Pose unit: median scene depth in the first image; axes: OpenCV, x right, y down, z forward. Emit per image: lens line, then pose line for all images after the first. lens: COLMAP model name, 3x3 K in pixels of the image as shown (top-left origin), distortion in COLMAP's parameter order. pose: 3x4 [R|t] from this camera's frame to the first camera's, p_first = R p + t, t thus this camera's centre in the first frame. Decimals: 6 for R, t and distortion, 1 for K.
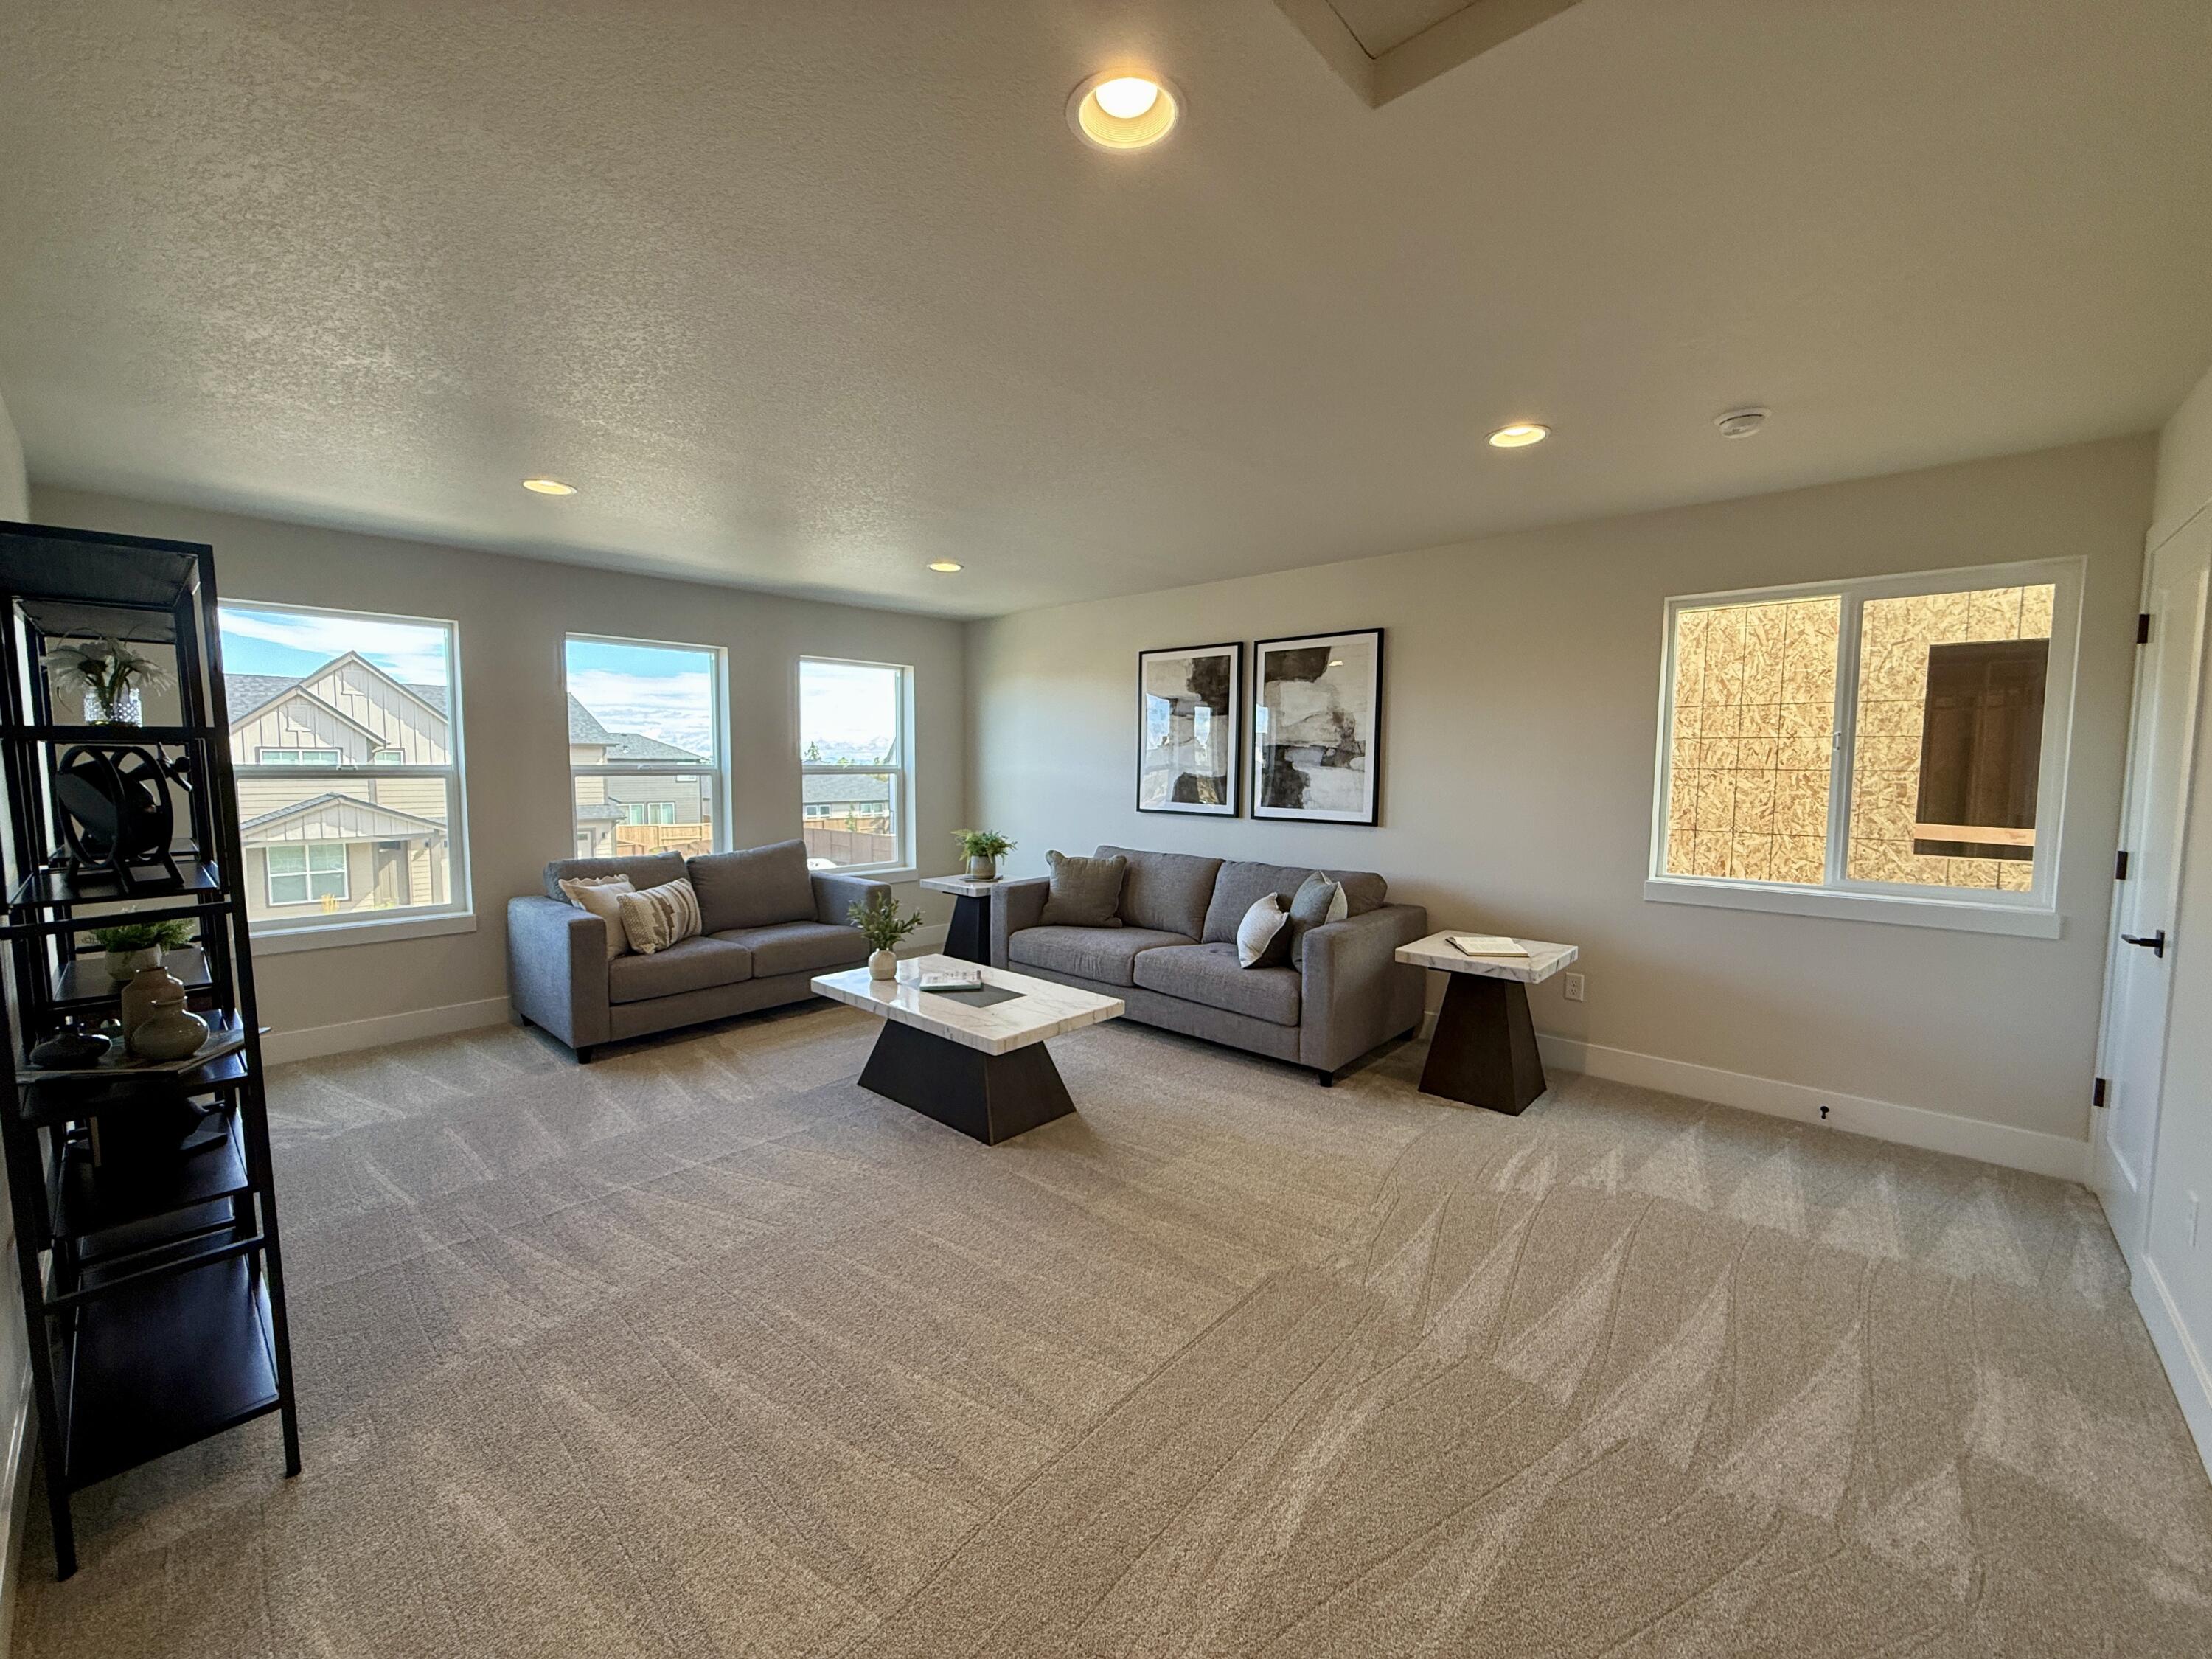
lens RADIAL K [[879.4, 0, 1103.3], [0, 879.4, 830.6], [0, 0, 1]] dist [-0.000804, -0.000148]
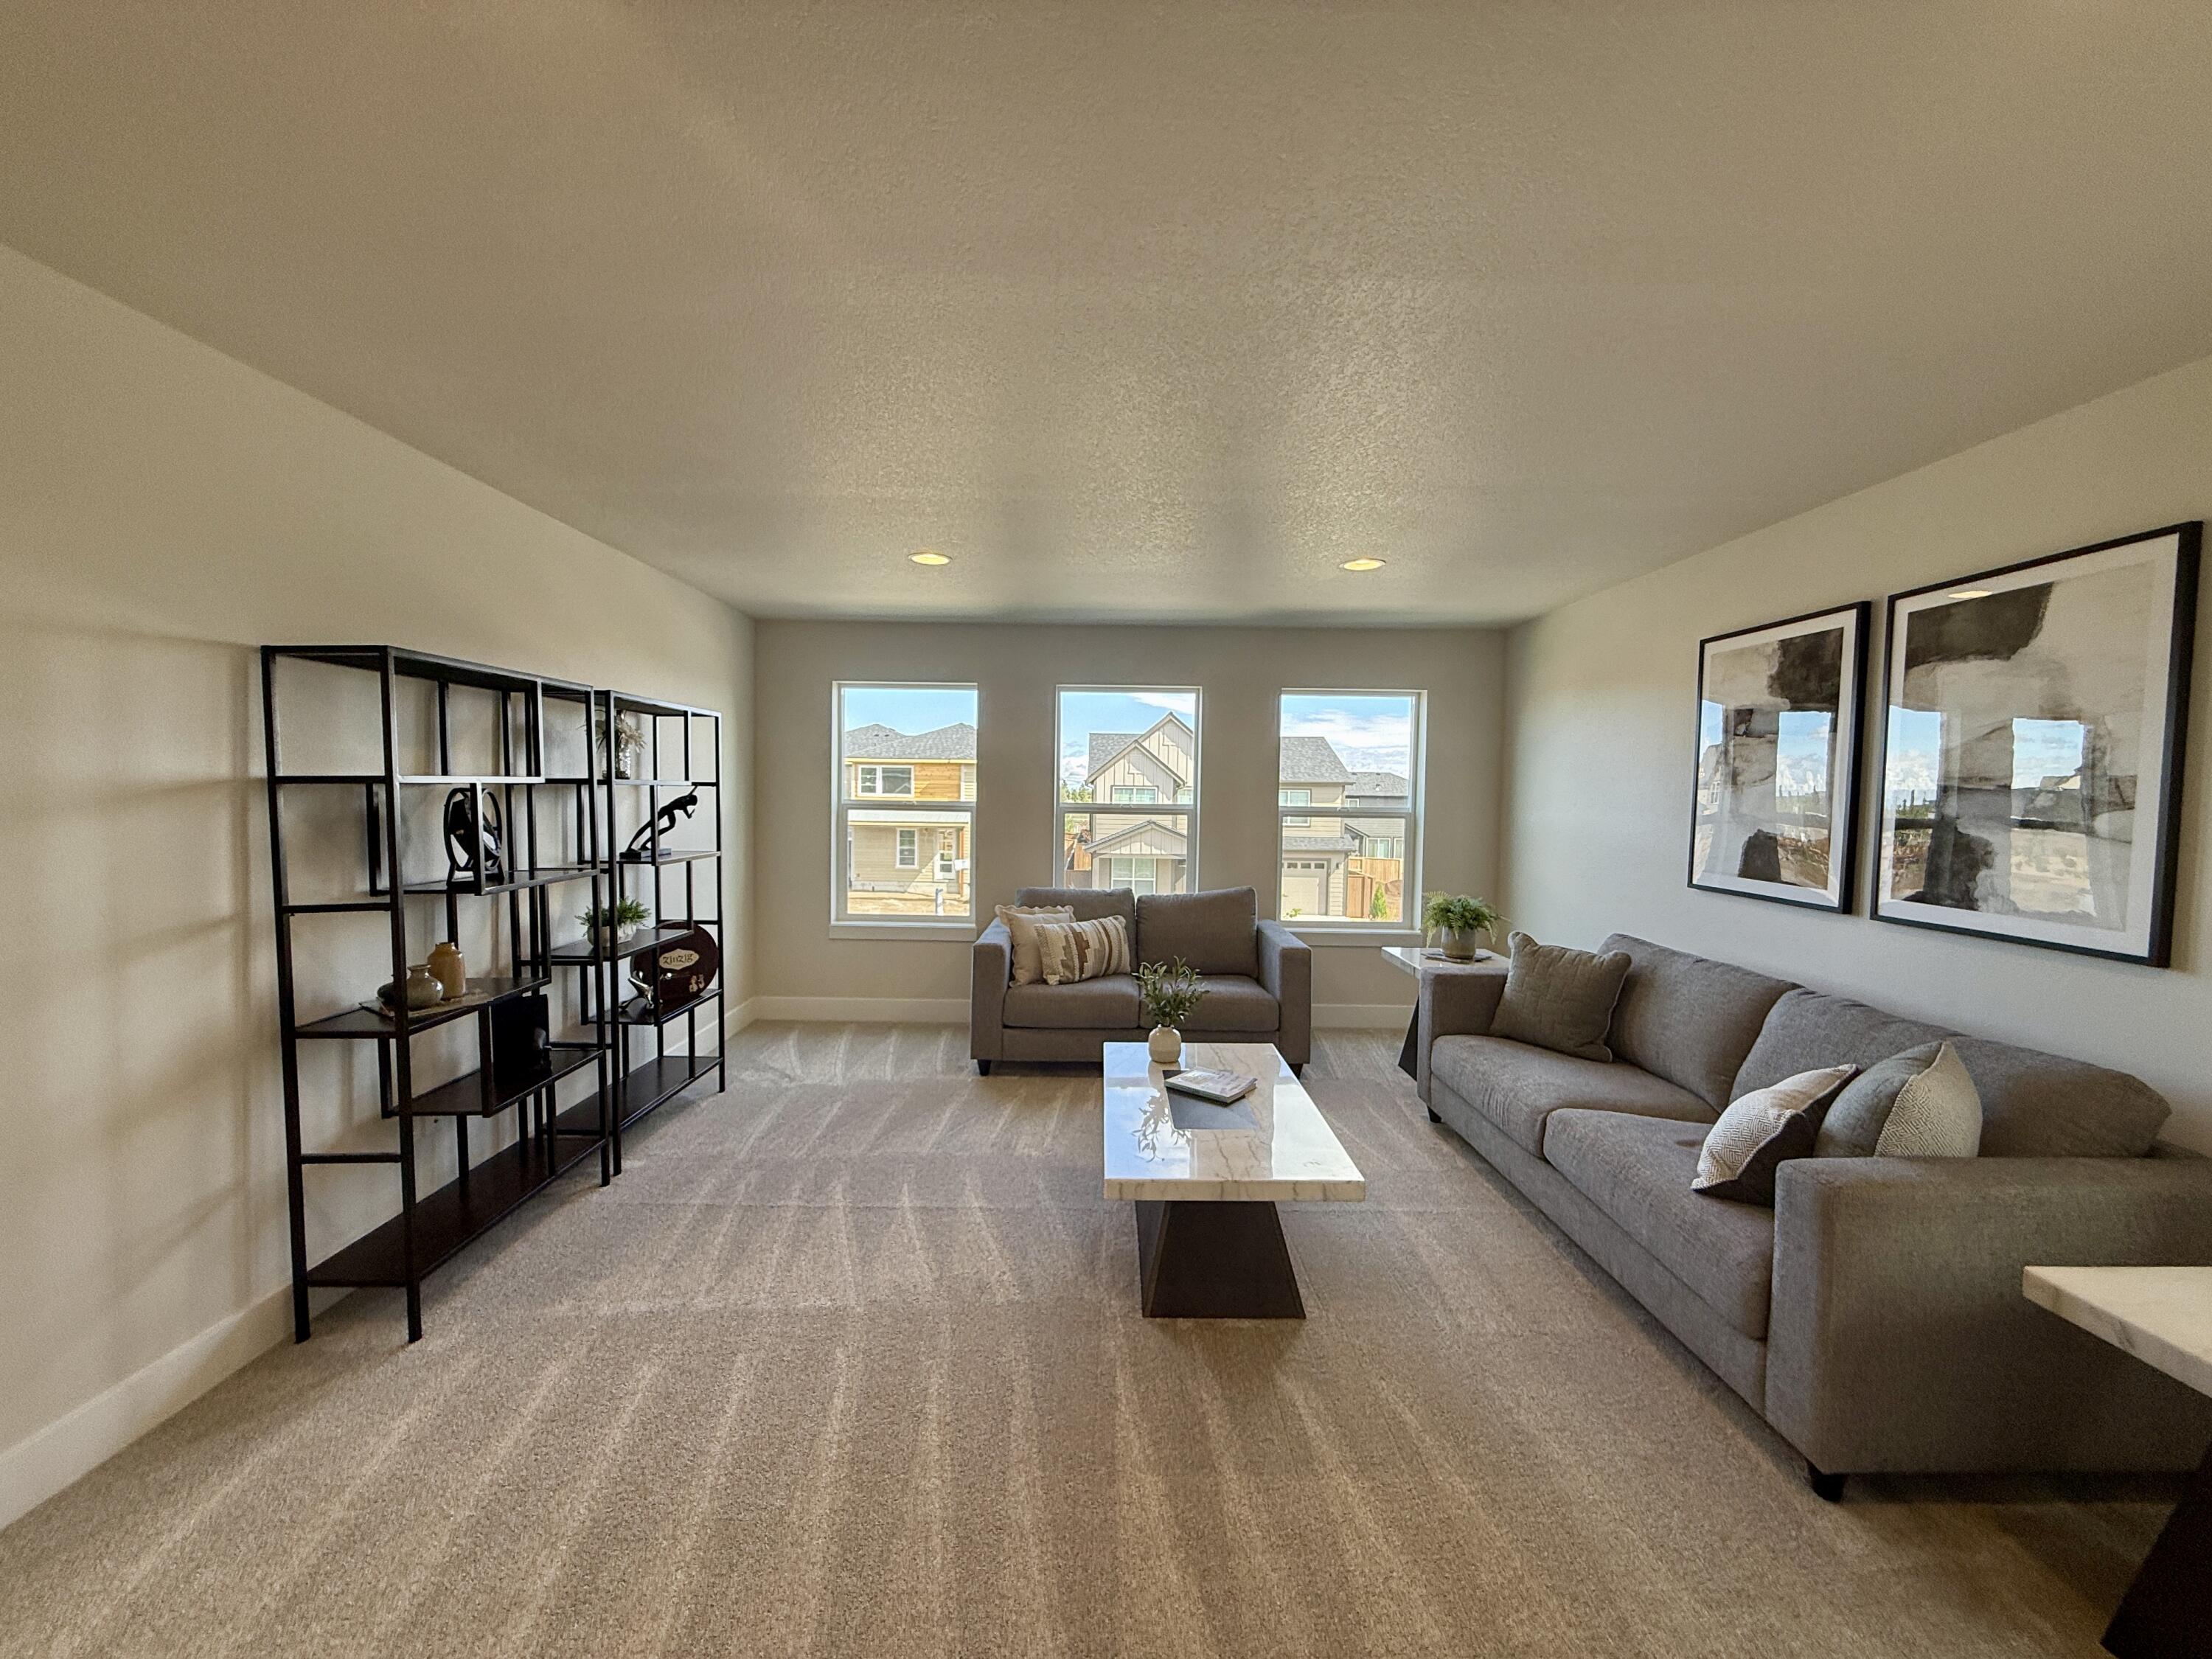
lens RADIAL K [[879.4, 0, 1103.3], [0, 879.4, 830.6], [0, 0, 1]] dist [-0.000804, -0.000148]
pose [[0.682245, 0.037765, -0.730148, 0.247720], [-0.069379, 0.997503, -0.013234, -0.028771], [0.727824, 0.059685, 0.683161, 0.282374]]
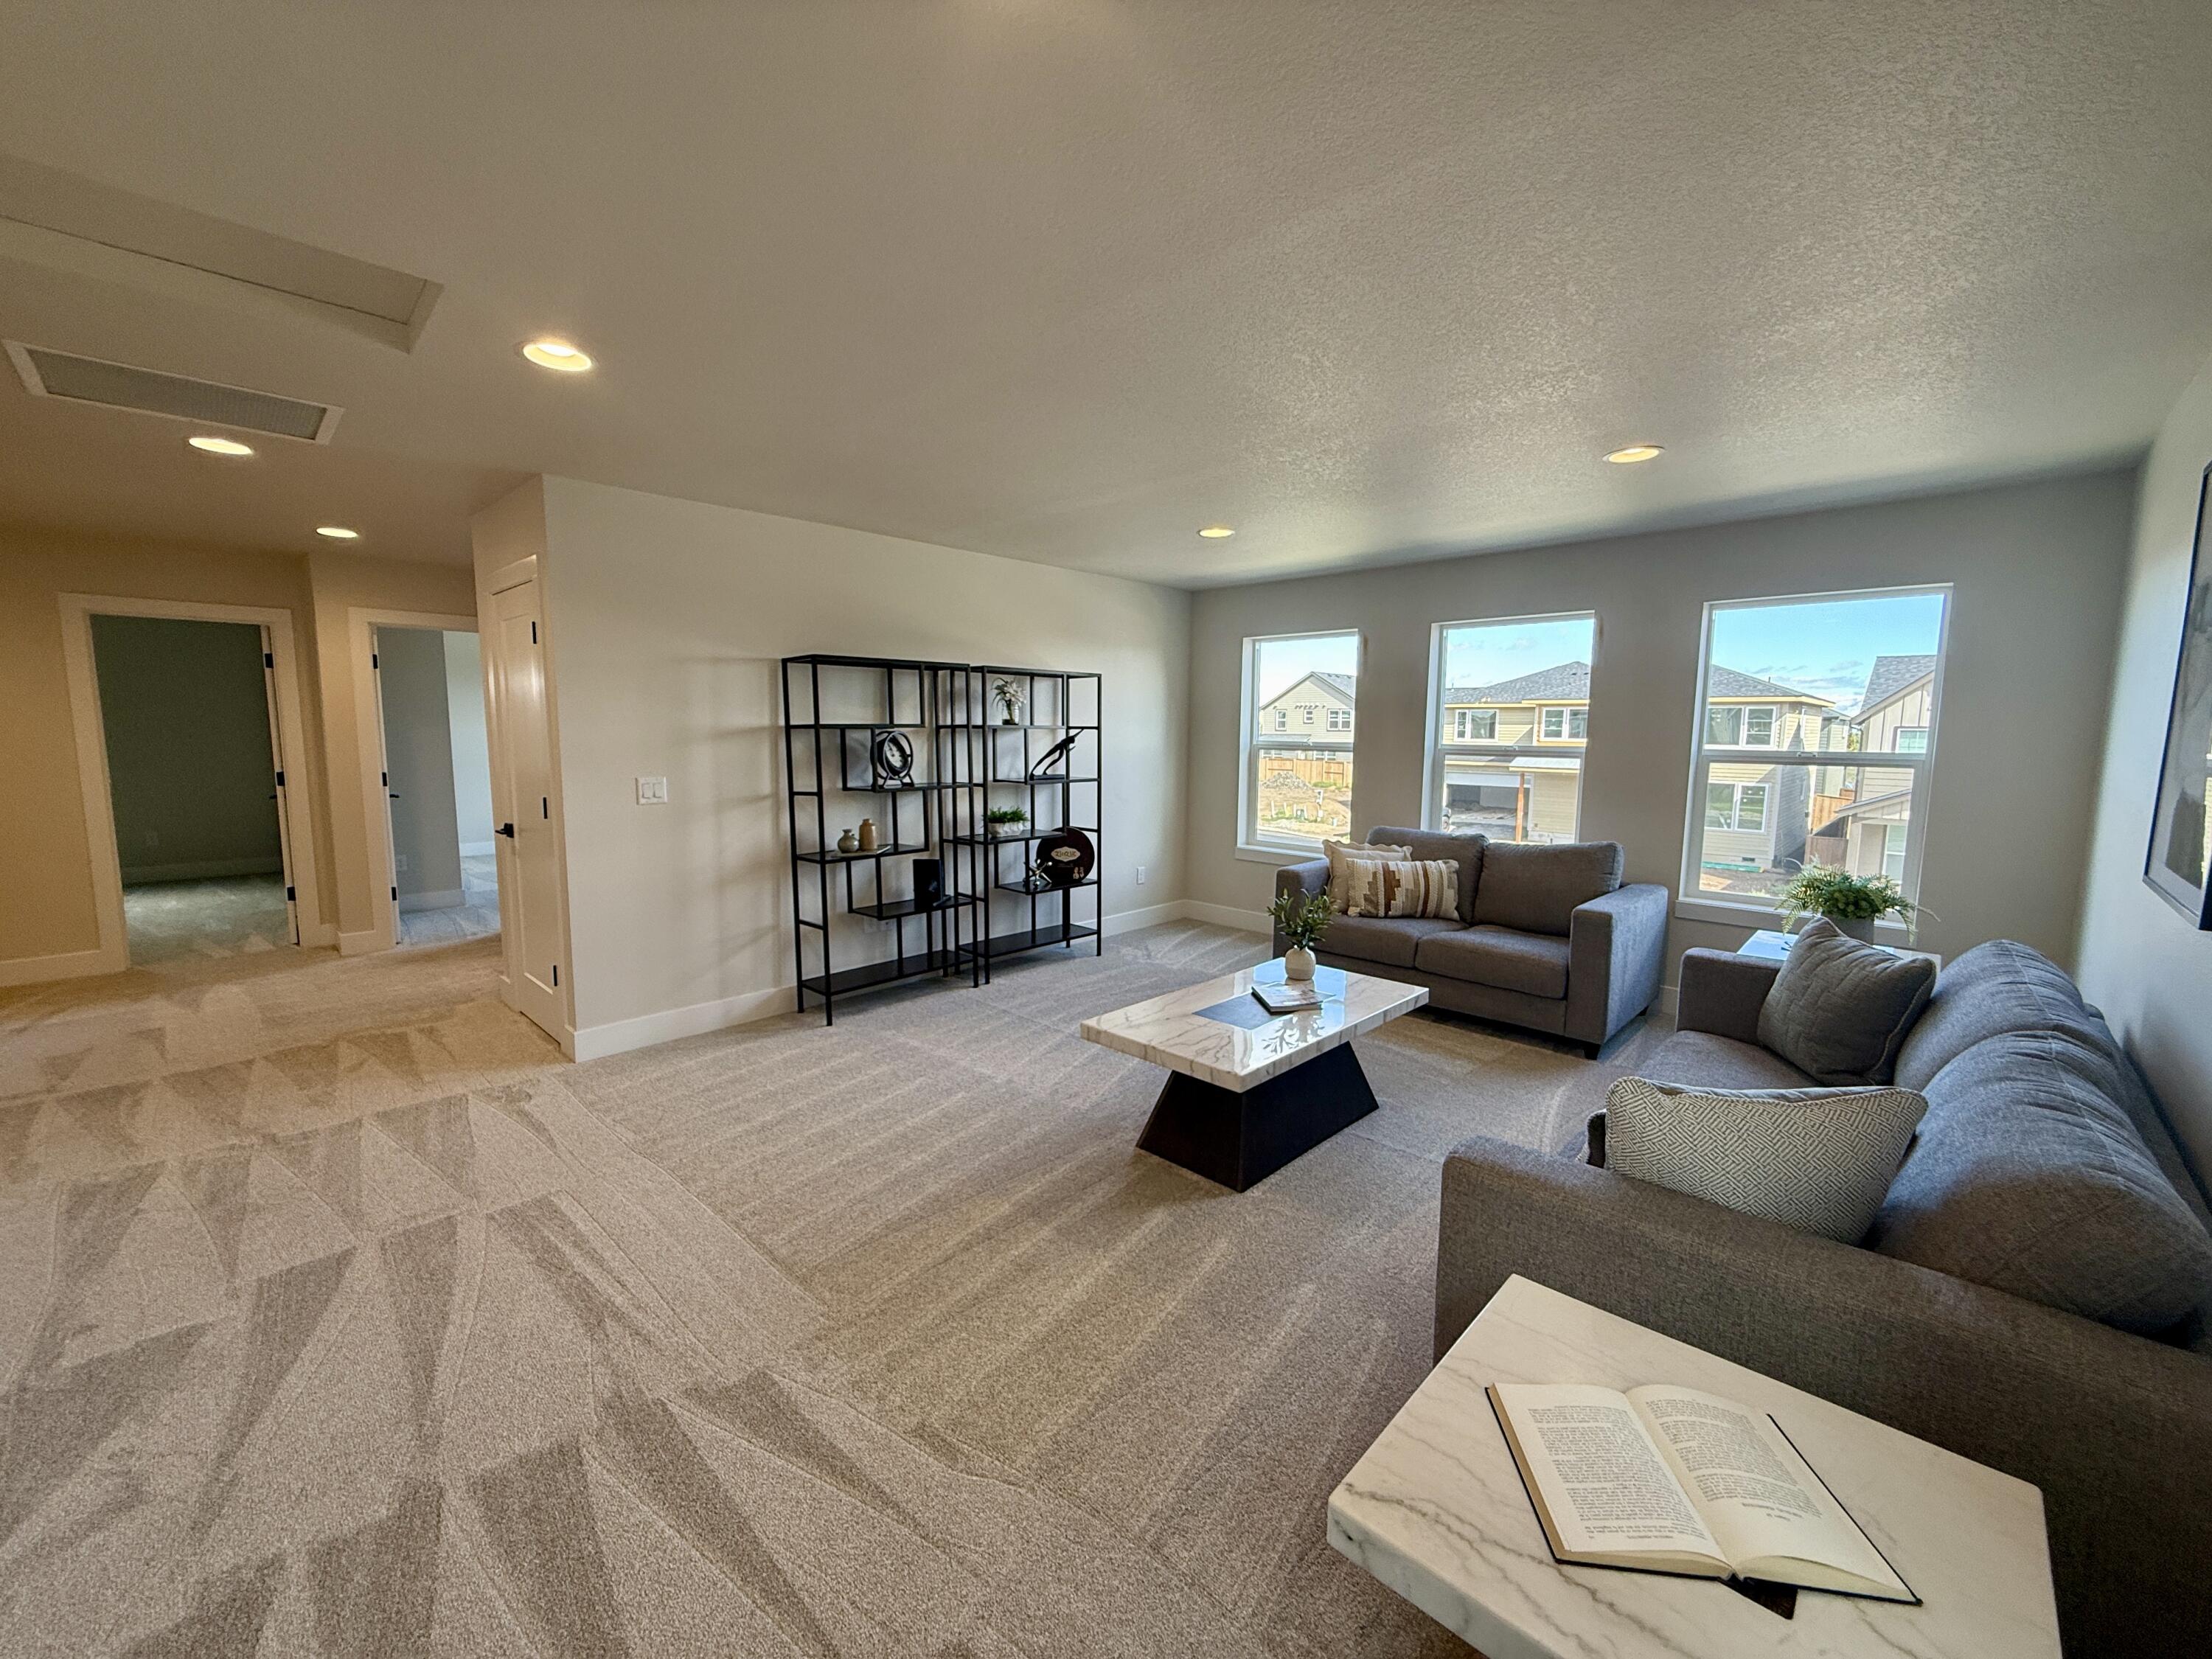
lens RADIAL K [[879.4, 0, 1103.3], [0, 879.4, 830.6], [0, 0, 1]] dist [-0.000804, -0.000148]
pose [[-0.023652, 0.110712, -0.993571, 0.508412], [-0.087833, 0.989776, 0.112380, -0.054932], [0.995854, 0.089927, -0.013686, 0.613635]]
